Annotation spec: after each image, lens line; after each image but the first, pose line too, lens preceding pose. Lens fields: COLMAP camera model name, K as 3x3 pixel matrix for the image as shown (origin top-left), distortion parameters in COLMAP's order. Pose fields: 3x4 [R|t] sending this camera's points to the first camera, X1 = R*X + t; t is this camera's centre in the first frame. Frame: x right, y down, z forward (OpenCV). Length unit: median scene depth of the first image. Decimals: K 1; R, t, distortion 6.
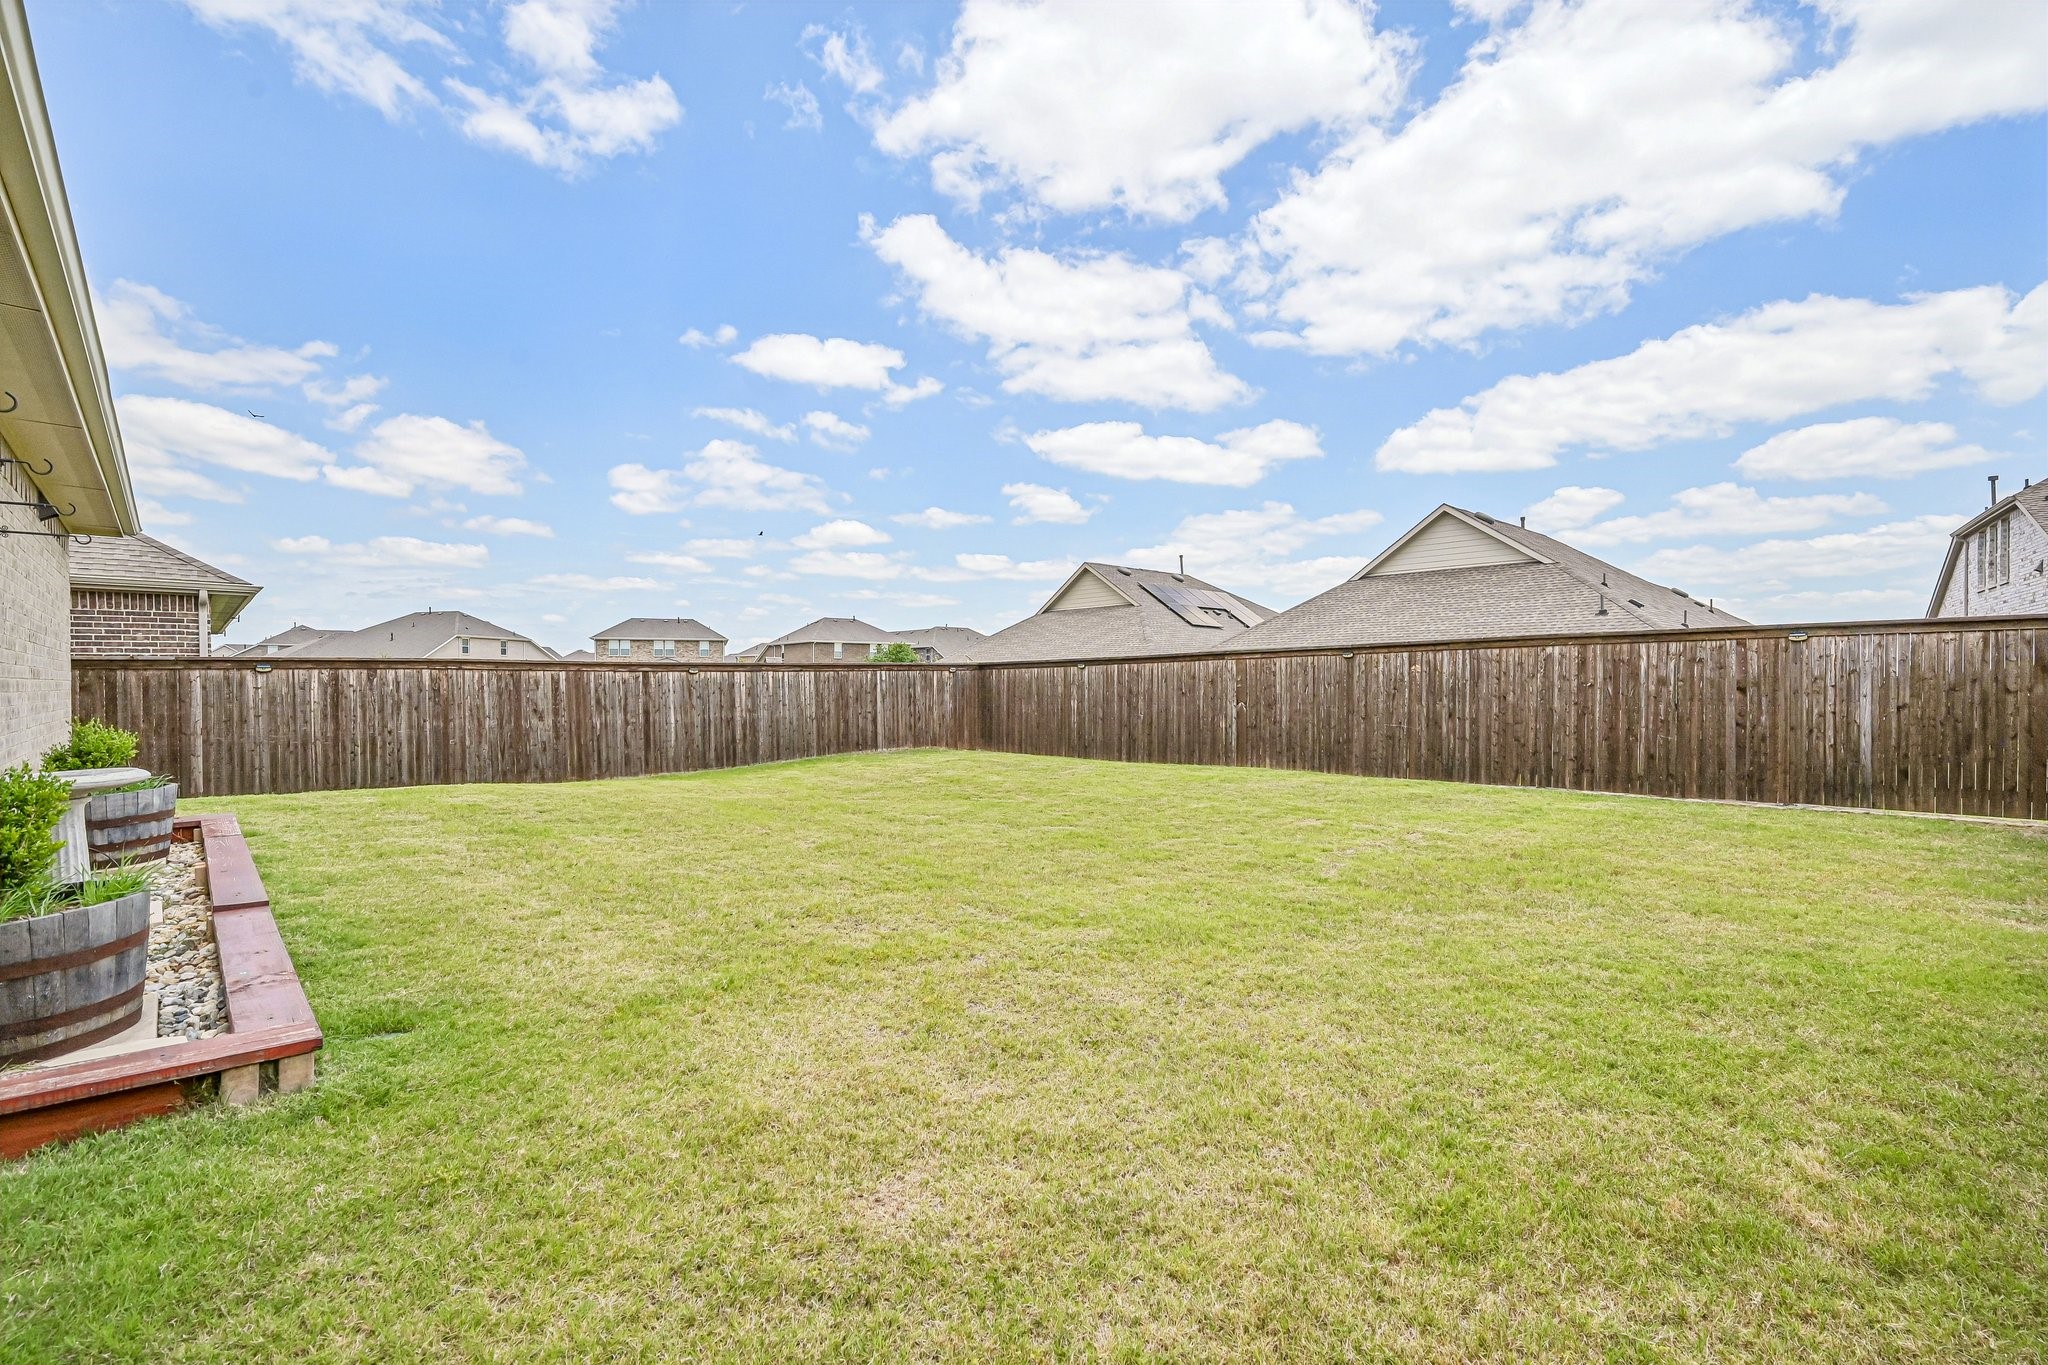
lens RADIAL K [[934.4, 0, 1024.2], [0, 934.4, 690.5], [0, 0, 1]] dist [-0.004127, 0.000620]
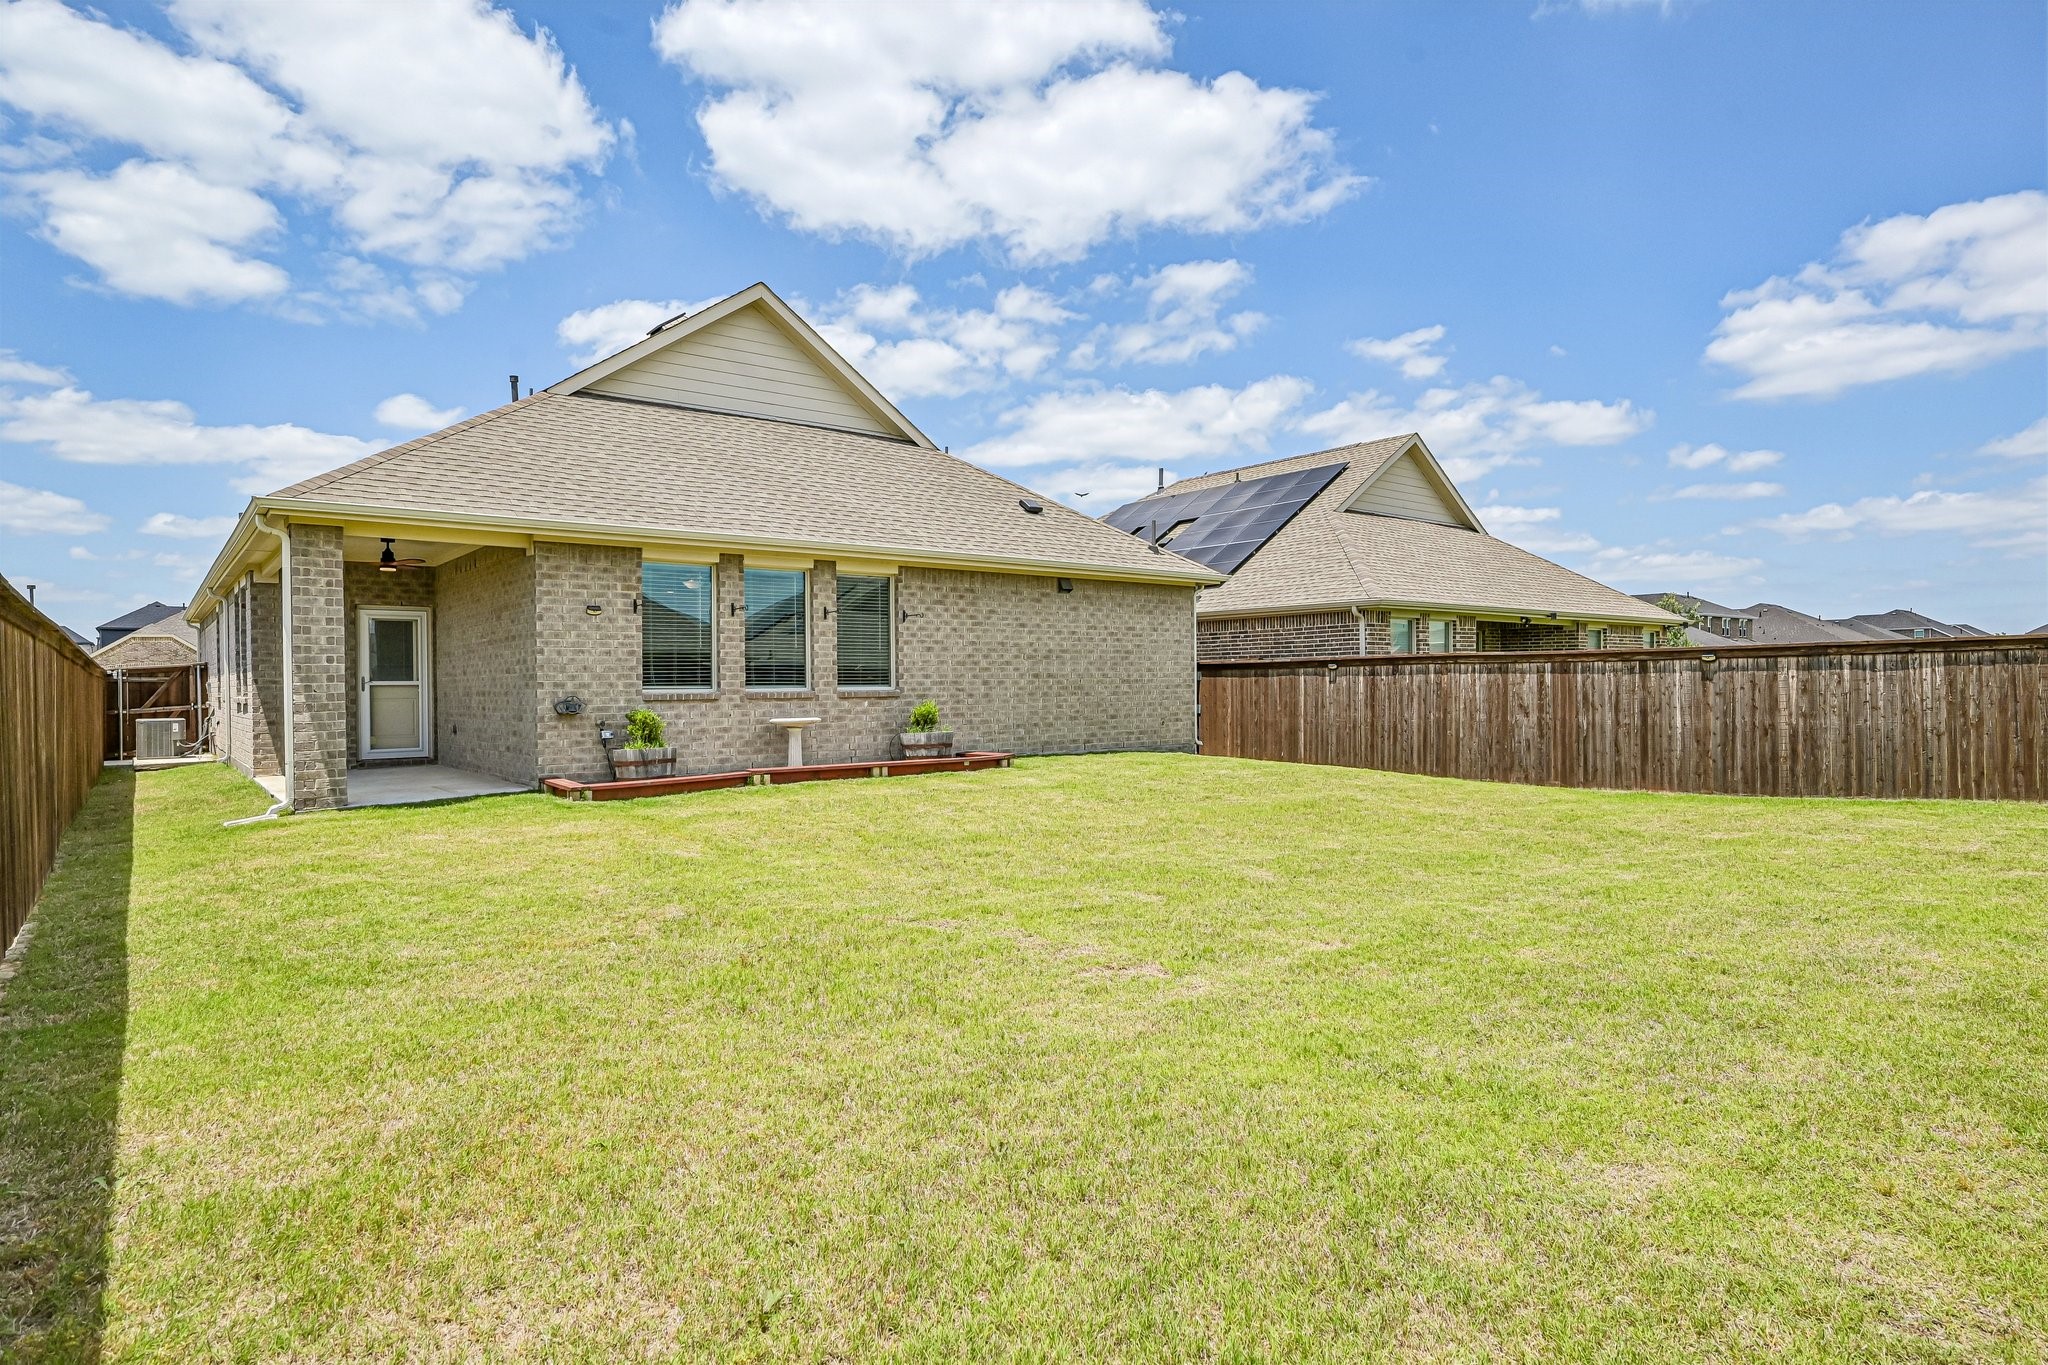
lens RADIAL K [[1133.8, 0, 1022.7], [0, 1133.8, 680.9], [0, 0, 1]] dist [-0.001637, -0.000250]
pose [[-0.098372, 0.002758, -0.995146, 0.641275], [0.004699, 0.999986, 0.002307, -0.007903], [0.995139, -0.004449, -0.098383, 0.602226]]
